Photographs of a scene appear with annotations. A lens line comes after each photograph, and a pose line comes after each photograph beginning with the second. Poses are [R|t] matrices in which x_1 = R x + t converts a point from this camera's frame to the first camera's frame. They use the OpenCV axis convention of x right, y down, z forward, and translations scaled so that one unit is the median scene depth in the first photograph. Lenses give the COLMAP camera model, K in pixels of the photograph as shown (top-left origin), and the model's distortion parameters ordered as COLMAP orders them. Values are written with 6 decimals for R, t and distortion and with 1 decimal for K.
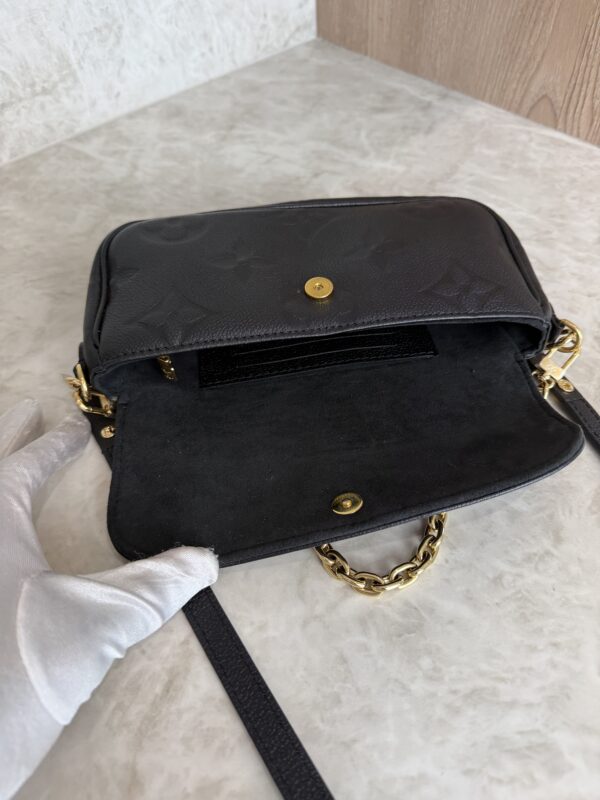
lens RADIAL K [[584.8, 0, 302.2], [0, 584.8, 401.1], [0, 0, 1]] dist [-0.035971, 0.009209]
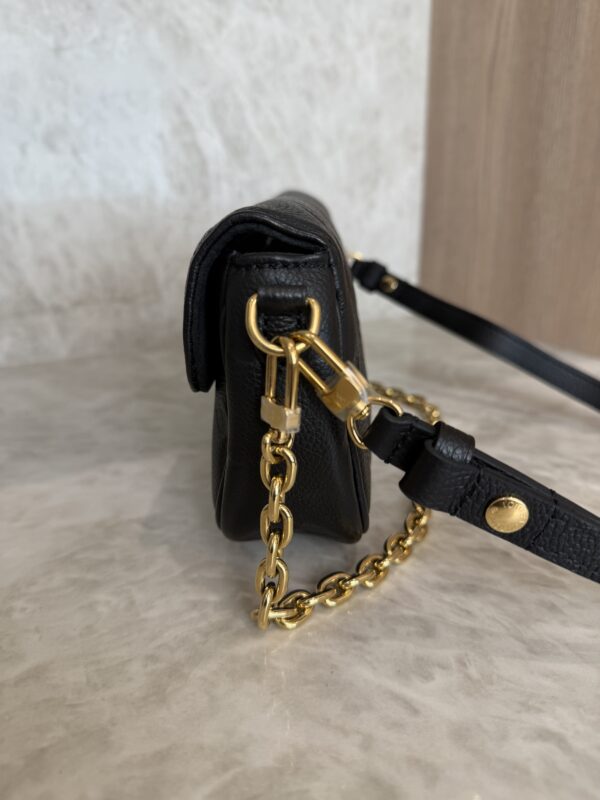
lens RADIAL K [[601.7, 0, 300.0], [0, 601.7, 400.0], [0, 0, 1]] dist [-0.074311, 0.030773]
pose [[0.971718, 0.095182, -0.216111, 0.084312], [-0.195475, 0.837673, -0.509993, 0.069208], [0.132488, 0.537814, 0.832588, 0.269016]]
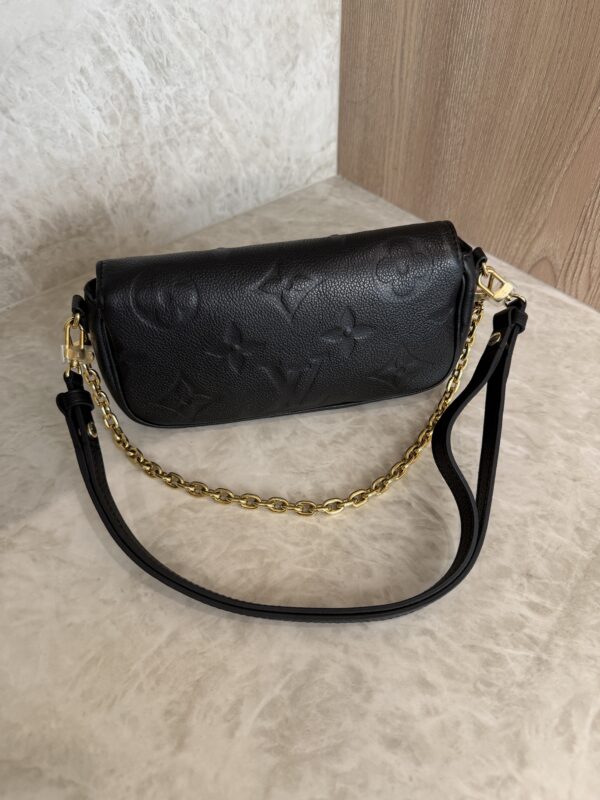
lens RADIAL K [[581.7, 0, 299.5], [0, 581.7, 392.4], [0, 0, 1]] dist [-0.024608, 0.004577]
pose [[0.997511, 0.059153, -0.038374, 0.027123], [-0.062524, 0.993646, -0.093586, -0.158328], [0.032594, 0.095752, 0.994871, -0.045132]]
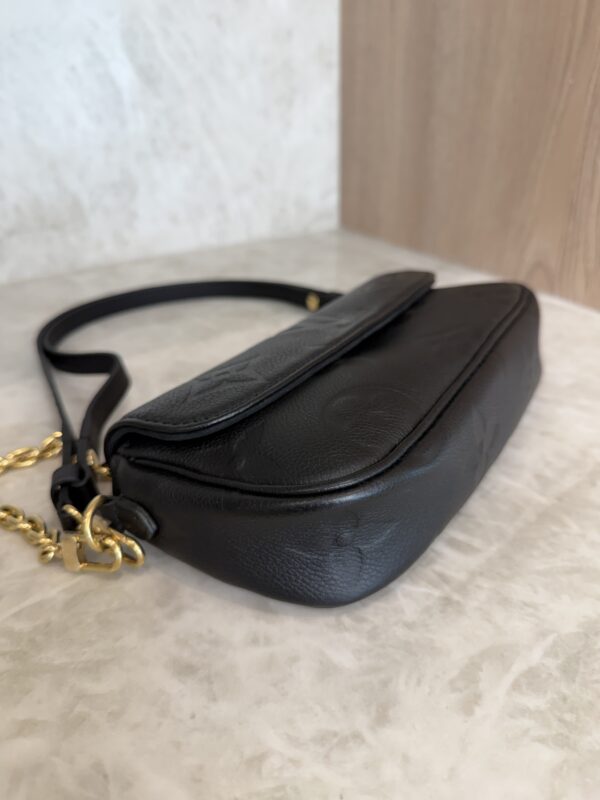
lens RADIAL K [[601.7, 0, 300.0], [0, 601.7, 400.0], [0, 0, 1]] dist [-0.074311, 0.030773]
pose [[0.978604, 0.103765, -0.177669, 0.235667], [-0.163773, 0.915550, -0.367351, 0.094437], [0.124547, 0.388588, 0.912955, 0.157585]]
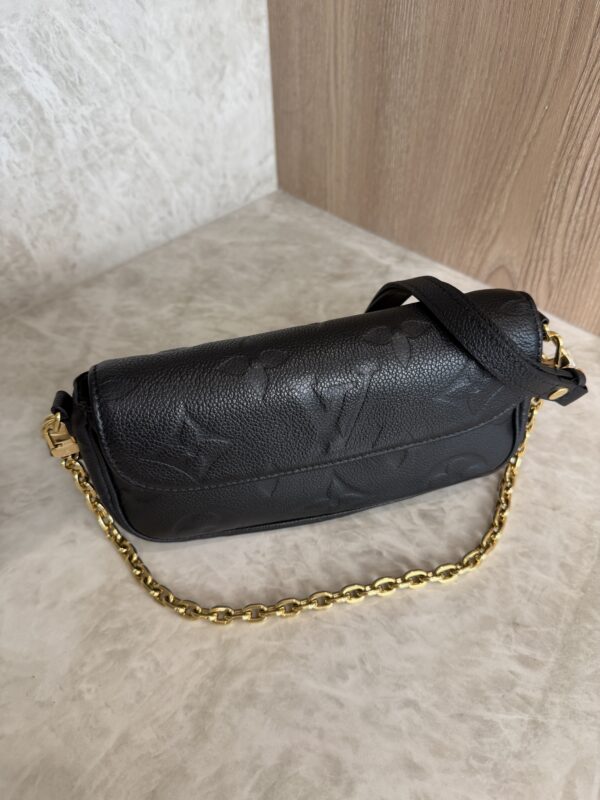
lens RADIAL K [[589.1, 0, 298.3], [0, 589.1, 397.1], [0, 0, 1]] dist [-0.028809, 0.002648]
pose [[0.999606, -0.018321, 0.021243, 0.042187], [0.020422, 0.994436, -0.103345, -0.207068], [-0.019232, 0.103738, 0.994419, 0.019115]]
